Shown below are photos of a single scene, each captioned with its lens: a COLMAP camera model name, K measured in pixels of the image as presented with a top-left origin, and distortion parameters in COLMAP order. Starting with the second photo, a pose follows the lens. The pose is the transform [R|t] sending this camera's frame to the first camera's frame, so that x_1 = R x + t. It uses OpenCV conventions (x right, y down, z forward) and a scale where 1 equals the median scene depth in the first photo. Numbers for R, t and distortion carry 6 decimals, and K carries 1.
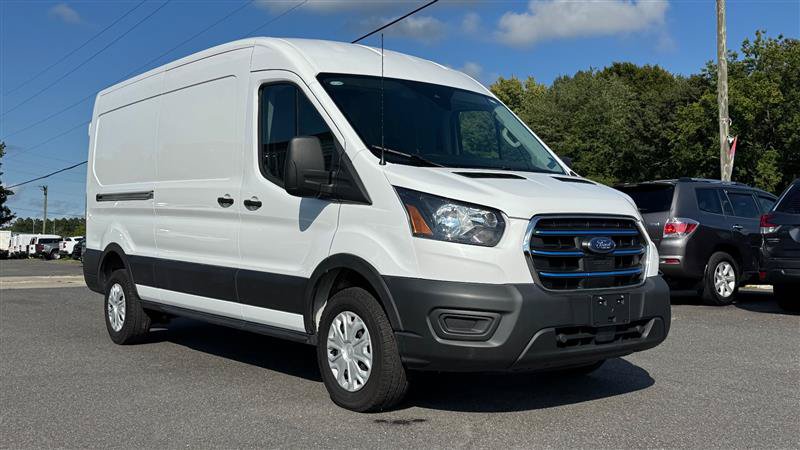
lens RADIAL K [[788.9, 0, 409.7], [0, 788.9, 208.6], [0, 0, 1]] dist [0.106897, 0.000000]
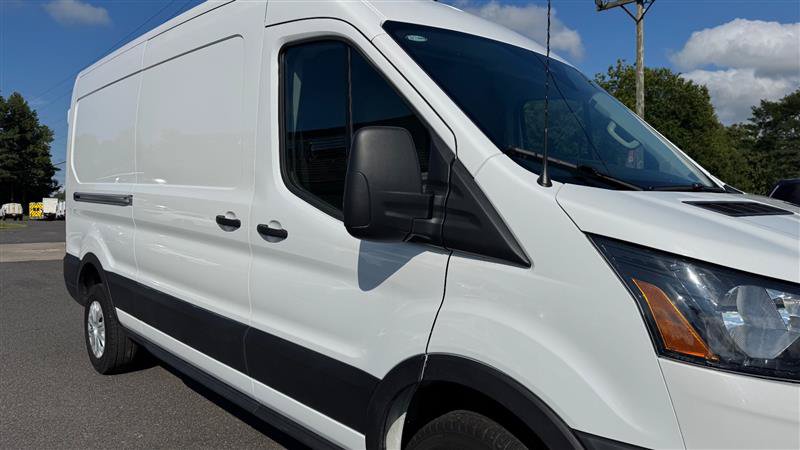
lens RADIAL K [[565.9, 0, 404.4], [0, 565.9, 218.0], [0, 0, 1]] dist [0.033639, -0.017169]
pose [[0.996766, 0.008315, 0.079924, -0.126433], [-0.013100, 0.998140, 0.059531, -0.045532], [-0.079281, -0.060386, 0.995022, 0.529704]]
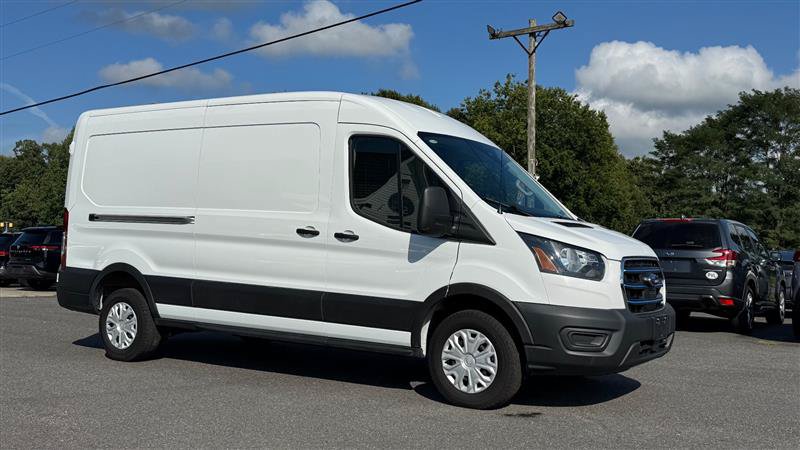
lens RADIAL K [[788.9, 0, 407.2], [0, 788.9, 213.8], [0, 0, 1]] dist [0.106897, 0.000000]
pose [[0.949770, 0.039982, 0.310384, -0.469901], [-0.036773, 0.999193, -0.016185, -0.023883], [-0.310780, 0.003958, 0.950474, -0.134074]]
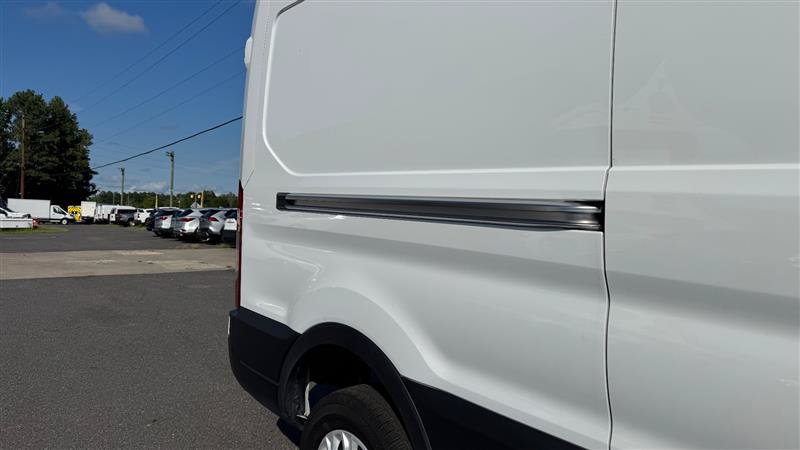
lens RADIAL K [[565.9, 0, 409.3], [0, 565.9, 213.7], [0, 0, 1]] dist [0.033639, -0.017169]
pose [[0.998800, 0.021951, 0.043773, -0.483032], [-0.023695, 0.998930, 0.039726, -0.029947], [-0.042854, -0.040715, 0.998251, 1.006914]]
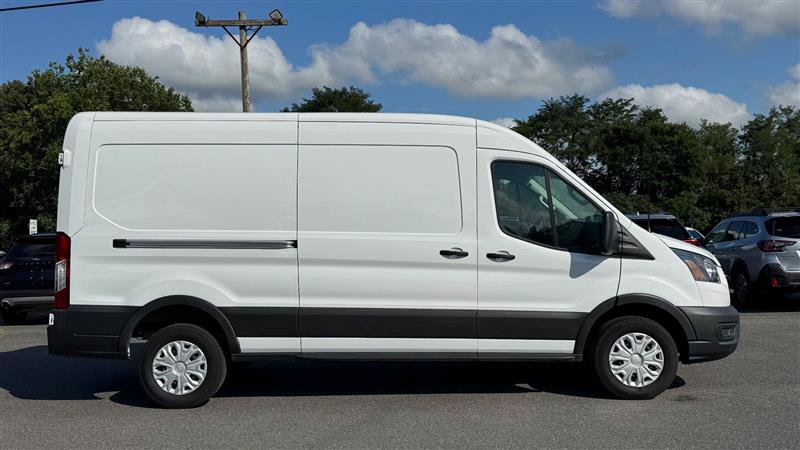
lens RADIAL K [[788.9, 0, 399.4], [0, 788.9, 212.4], [0, 0, 1]] dist [0.106897, 0.000000]
pose [[0.635751, 0.013295, 0.771780, -1.239705], [-0.010740, 0.999907, -0.008378, -0.062477], [-0.771820, -0.002963, 0.635835, 0.330381]]
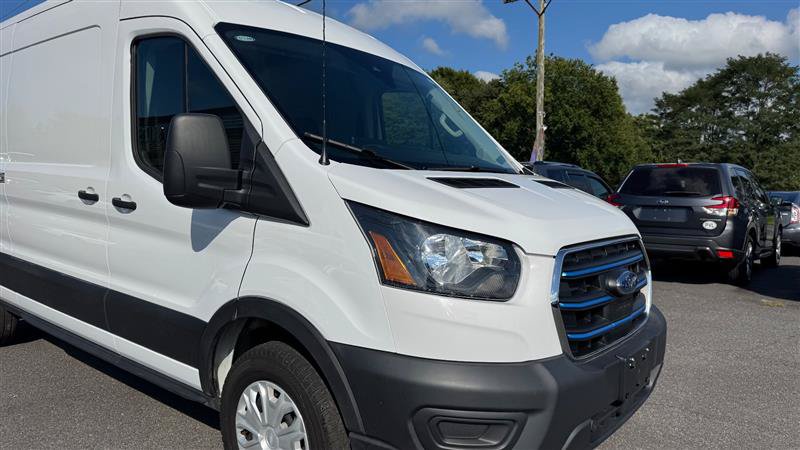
lens RADIAL K [[565.9, 0, 408.3], [0, 565.9, 224.6], [0, 0, 1]] dist [0.033639, -0.017169]
pose [[0.977535, 0.000946, 0.210770, -0.053263], [-0.021707, 0.995124, 0.096209, -0.042897], [-0.209651, -0.098623, 0.972790, 0.429346]]
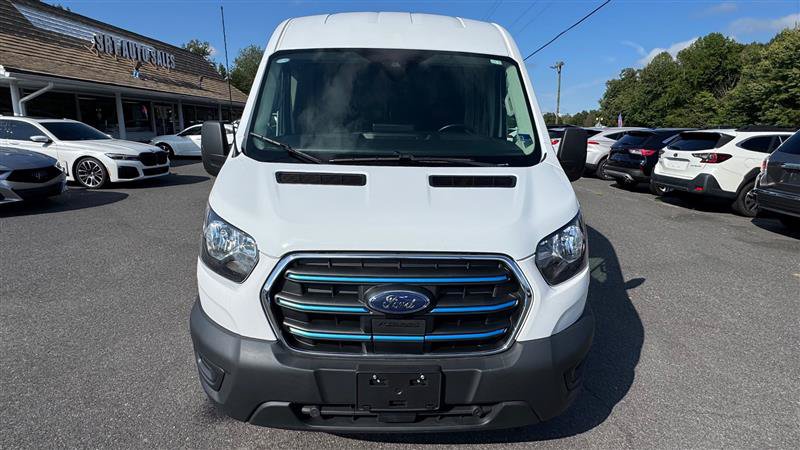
lens RADIAL K [[420.6, 0, 402.4], [0, 420.6, 224.7], [0, 0, 1]] dist [0.000364, -0.002755]
pose [[0.804841, 0.161872, -0.570990, 0.352435], [-0.005275, 0.964000, 0.265851, -0.092351], [0.593468, -0.210956, 0.776720, 0.584298]]
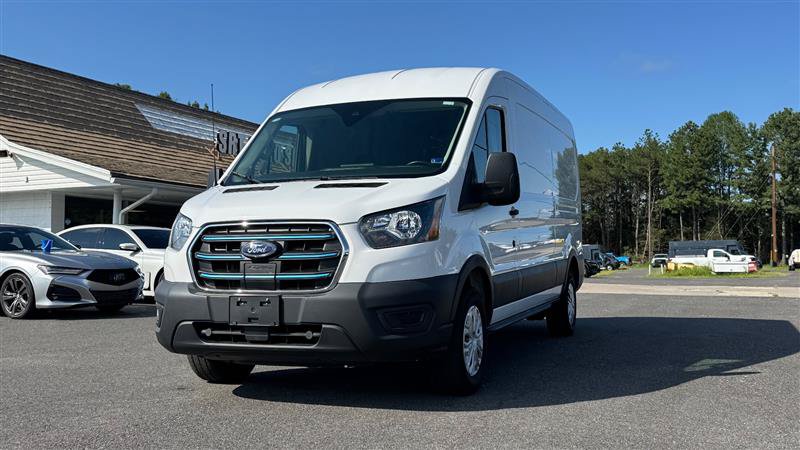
lens RADIAL K [[795.6, 0, 409.7], [0, 795.6, 195.1], [0, 0, 1]] dist [0.013247, 0.000000]
pose [[0.523226, -0.060986, -0.850009, 0.993414], [0.034326, 0.998135, -0.050484, 0.027312], [0.851502, -0.002763, 0.524343, 0.493706]]
